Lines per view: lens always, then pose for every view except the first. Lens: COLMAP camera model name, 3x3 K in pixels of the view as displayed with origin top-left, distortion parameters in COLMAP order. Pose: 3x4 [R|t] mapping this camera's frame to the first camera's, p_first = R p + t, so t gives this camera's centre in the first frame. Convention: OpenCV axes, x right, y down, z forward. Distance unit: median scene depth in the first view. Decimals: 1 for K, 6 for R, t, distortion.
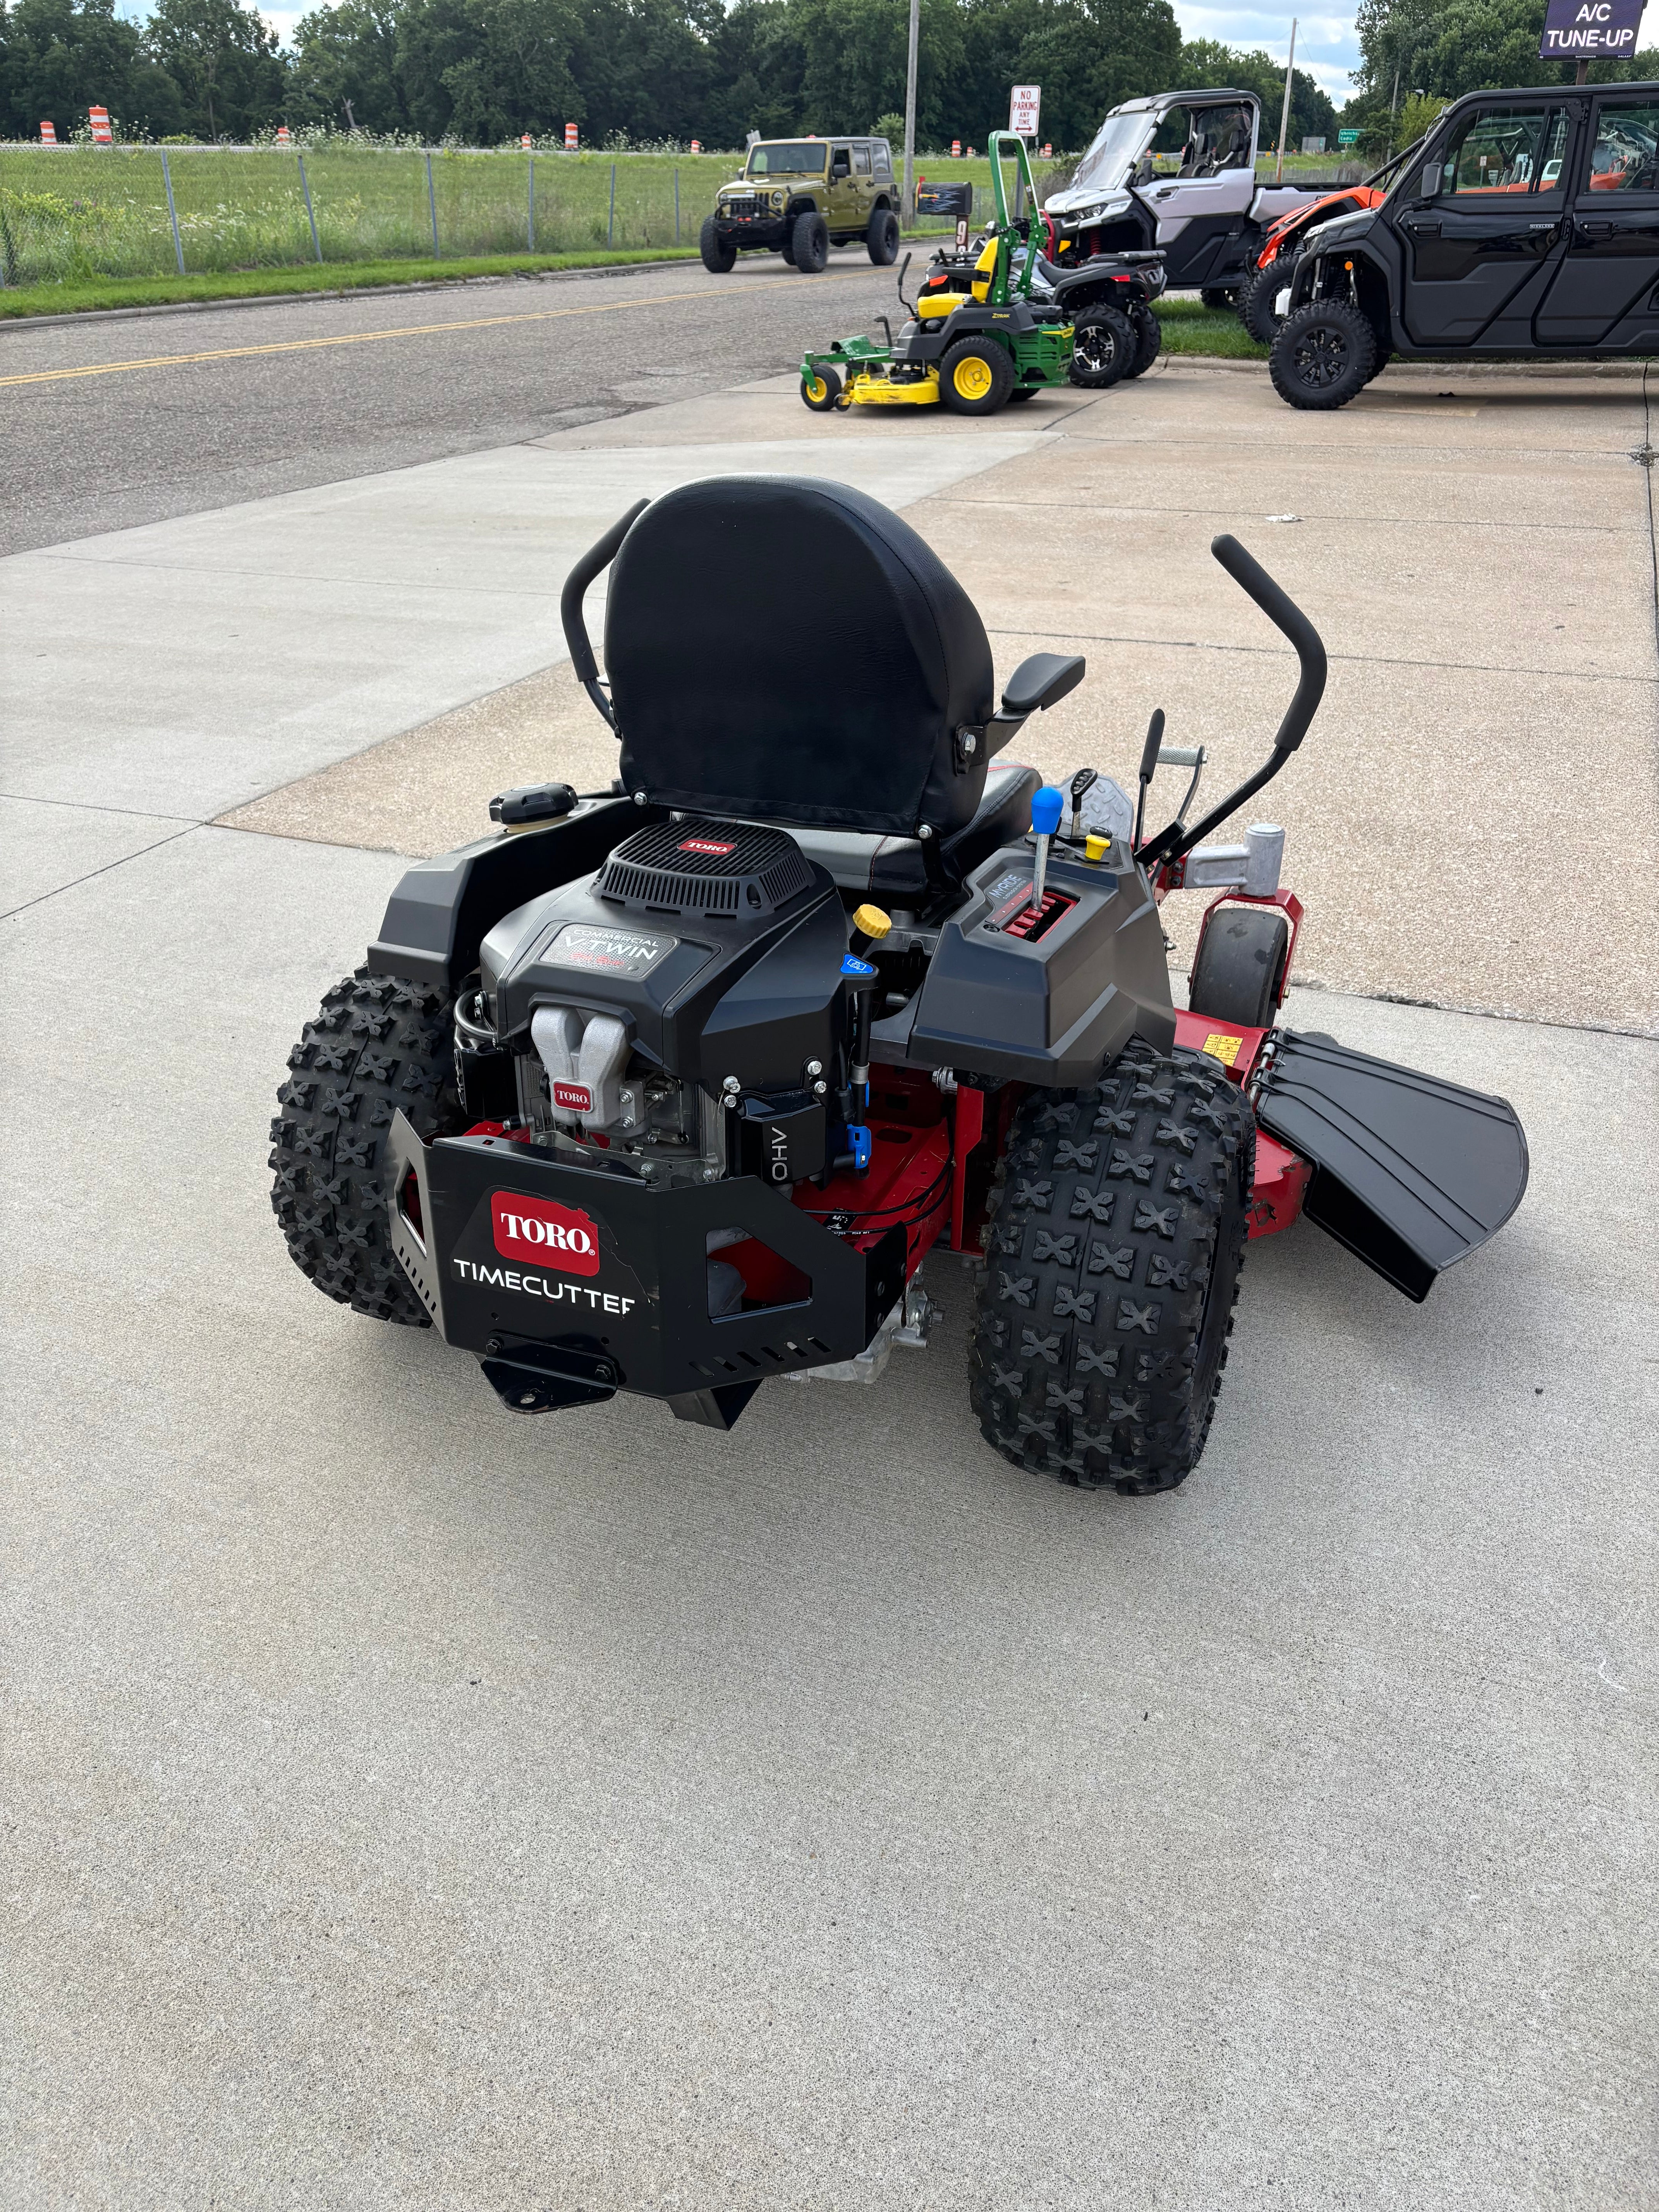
lens RADIAL K [[1675.7, 0, 840.7], [0, 1675.7, 1082.6], [0, 0, 1]] dist [0.067648, -0.079473]
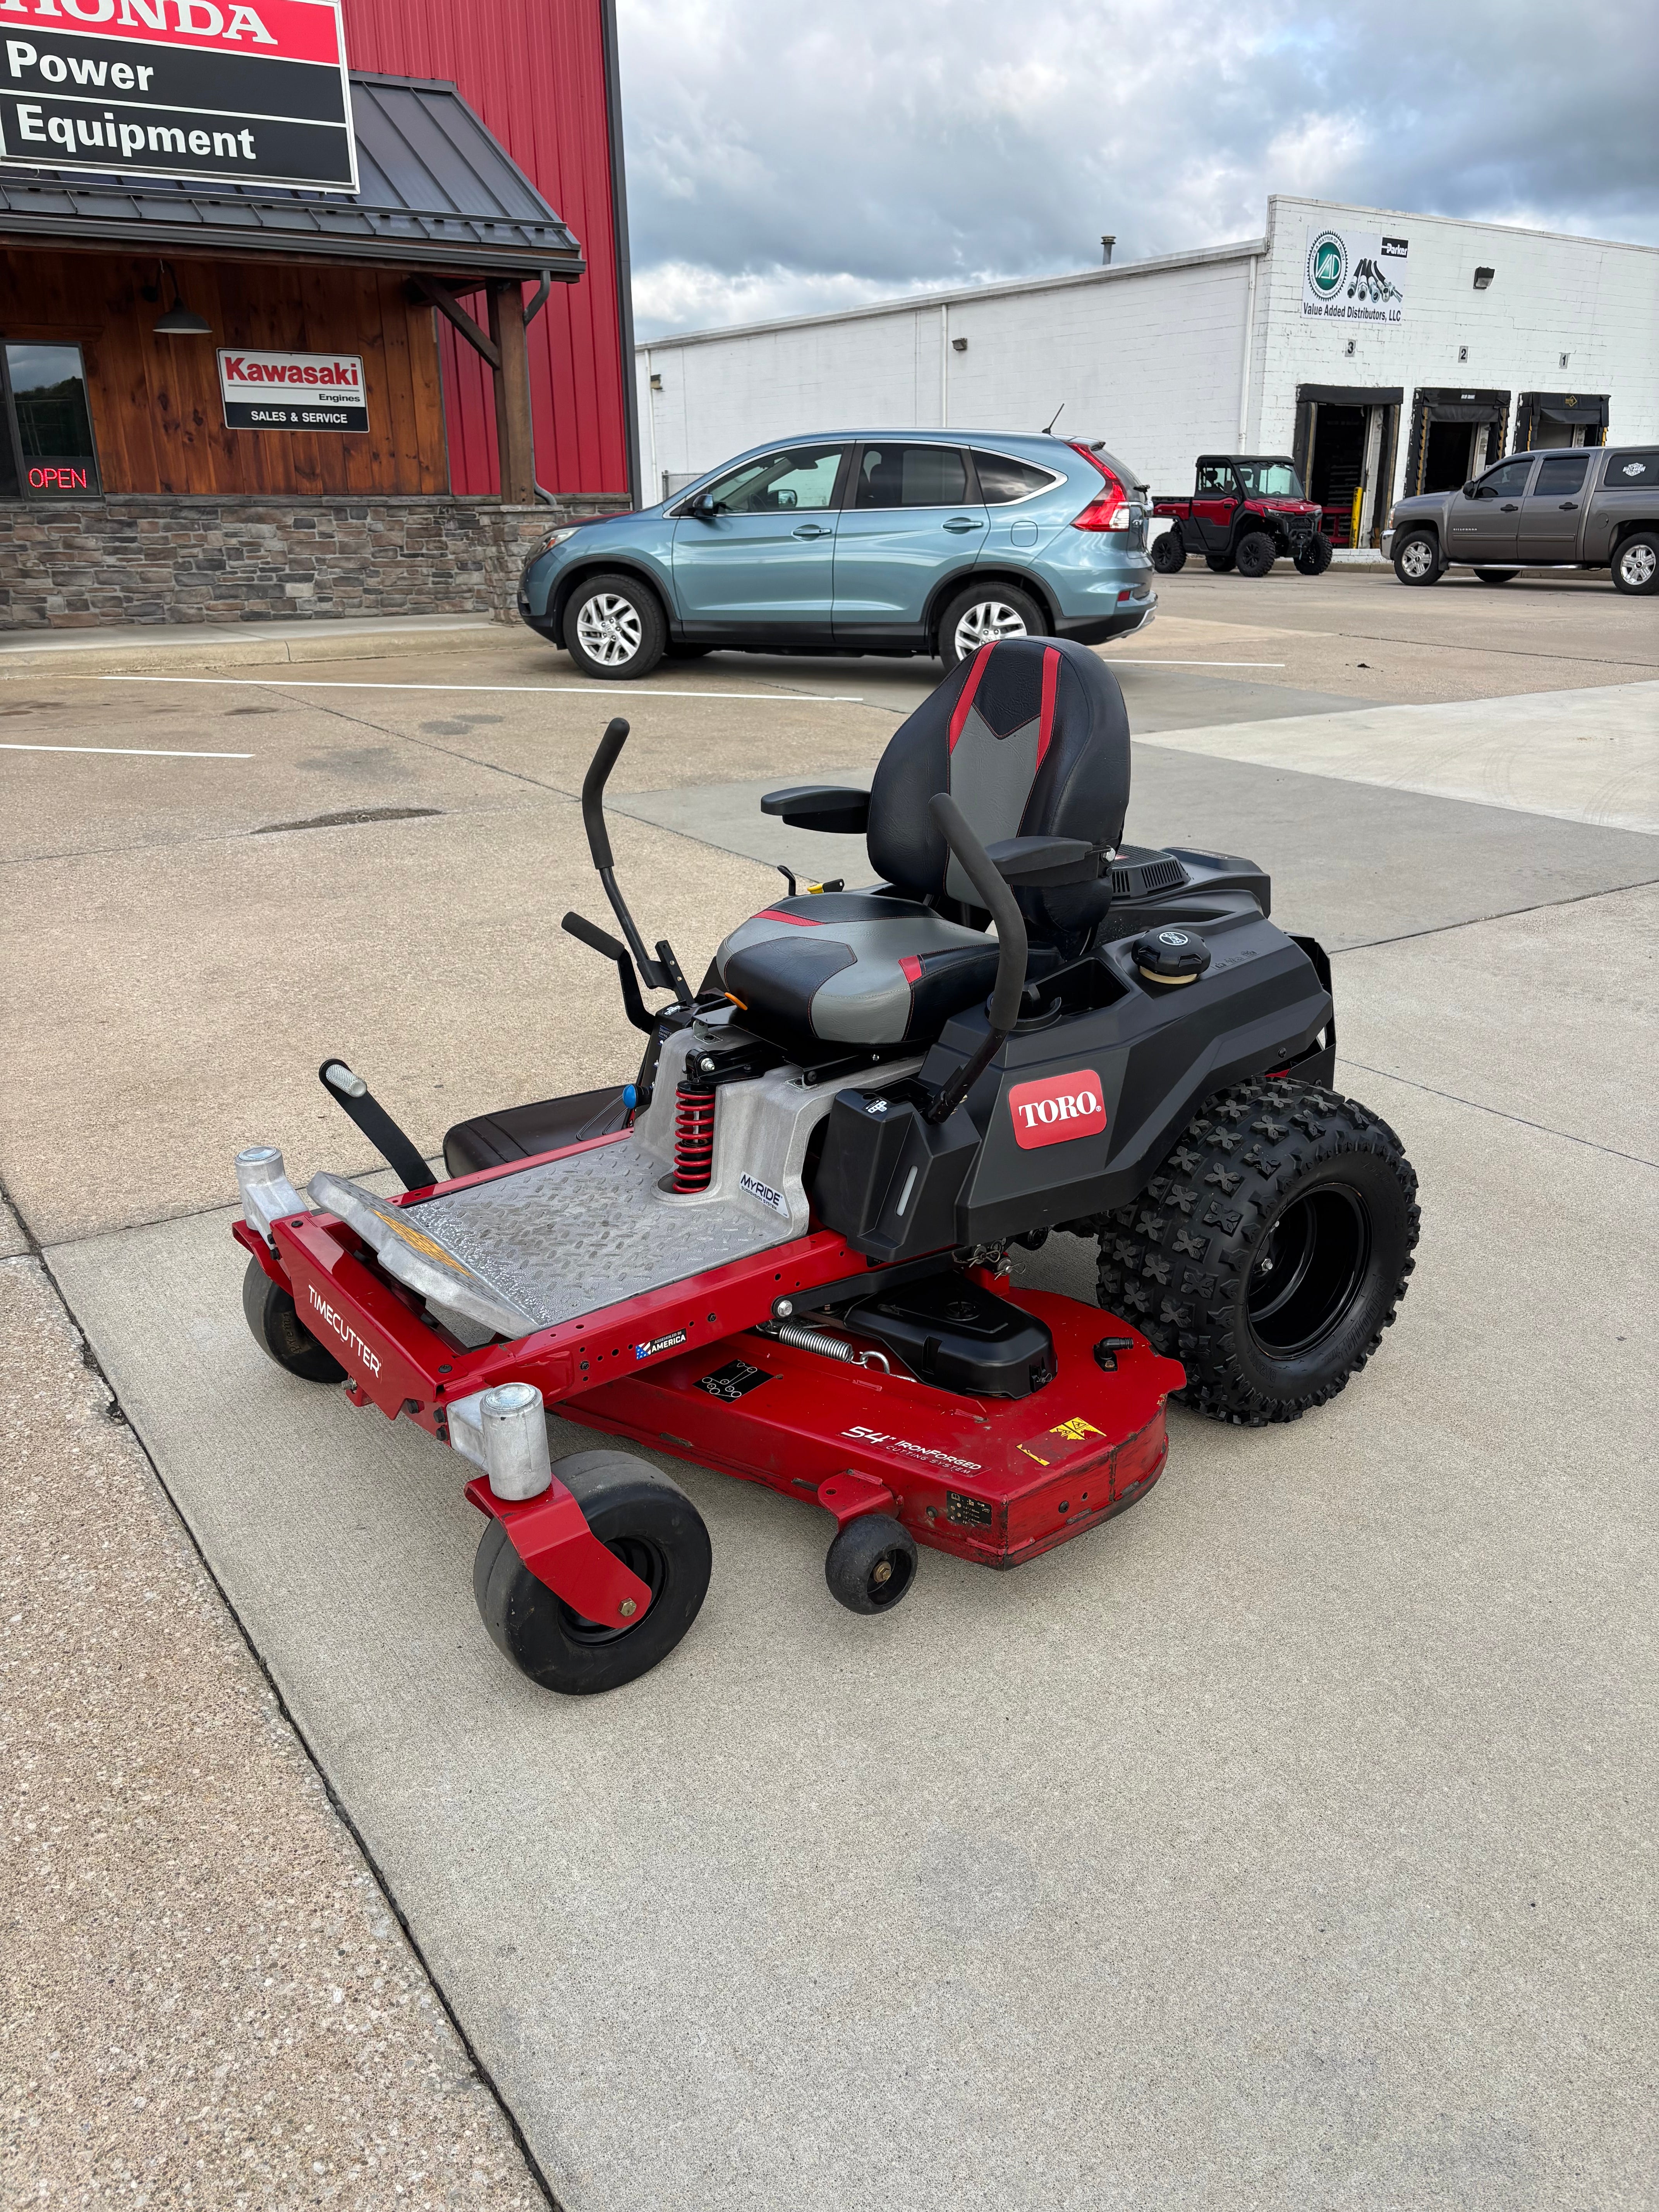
lens RADIAL K [[1675.7, 0, 839.2], [0, 1675.7, 1048.3], [0, 0, 1]] dist [0.067648, -0.079473]
pose [[-0.833800, -0.163895, 0.527177, -0.115557], [0.267894, 0.714833, 0.645946, -0.174189], [-0.482711, 0.679818, -0.552122, 0.338040]]
